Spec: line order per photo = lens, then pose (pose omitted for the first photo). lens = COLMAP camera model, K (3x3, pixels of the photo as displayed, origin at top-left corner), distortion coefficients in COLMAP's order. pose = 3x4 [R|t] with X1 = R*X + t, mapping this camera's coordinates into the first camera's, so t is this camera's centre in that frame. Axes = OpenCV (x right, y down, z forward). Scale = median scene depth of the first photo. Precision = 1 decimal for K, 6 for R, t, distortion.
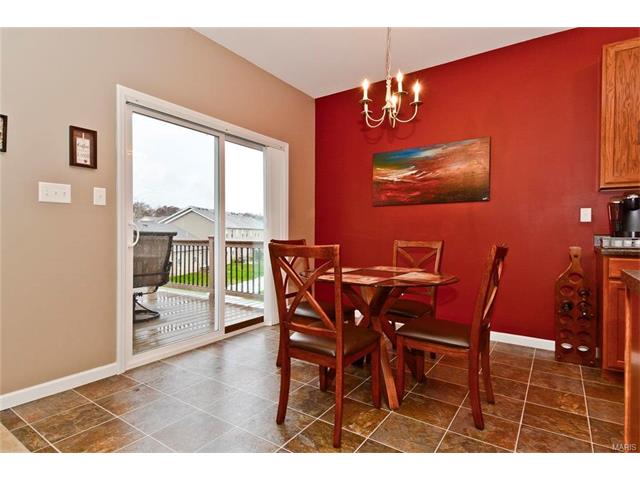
lens RADIAL K [[340.8, 0, 320.7], [0, 340.8, 230.3], [0, 0, 1]] dist [0.025598, -0.002095]
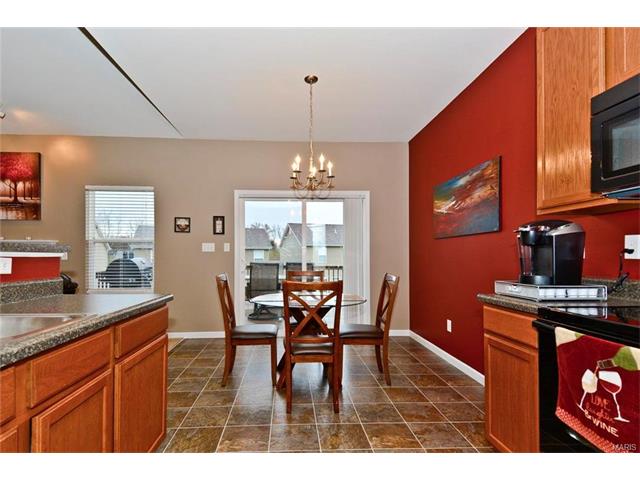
lens RADIAL K [[350.7, 0, 302.2], [0, 350.7, 237.9], [0, 0, 1]] dist [0.028264, -0.000372]
pose [[0.601530, -0.050222, -0.797270, 0.985365], [0.010938, 0.998446, -0.054642, -0.030869], [0.798775, 0.024148, 0.601145, 0.099888]]
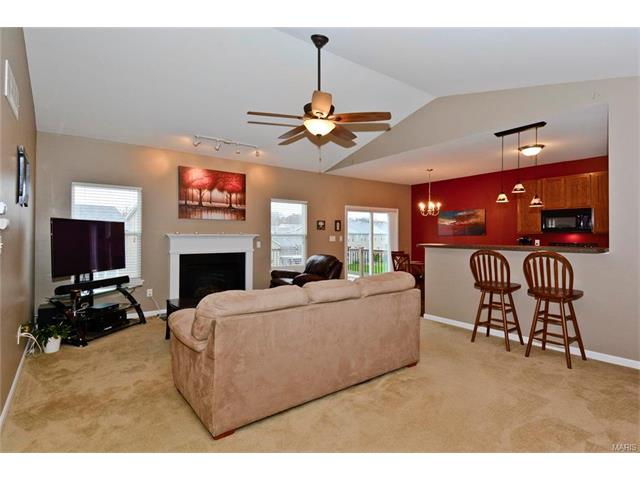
lens RADIAL K [[340.8, 0, 320.7], [0, 340.8, 230.3], [0, 0, 1]] dist [0.025598, -0.002095]
pose [[0.943367, -0.011935, -0.331537, 0.230425], [0.008320, 0.999889, -0.012321, -0.113389], [0.331647, 0.008865, 0.943362, -1.791374]]
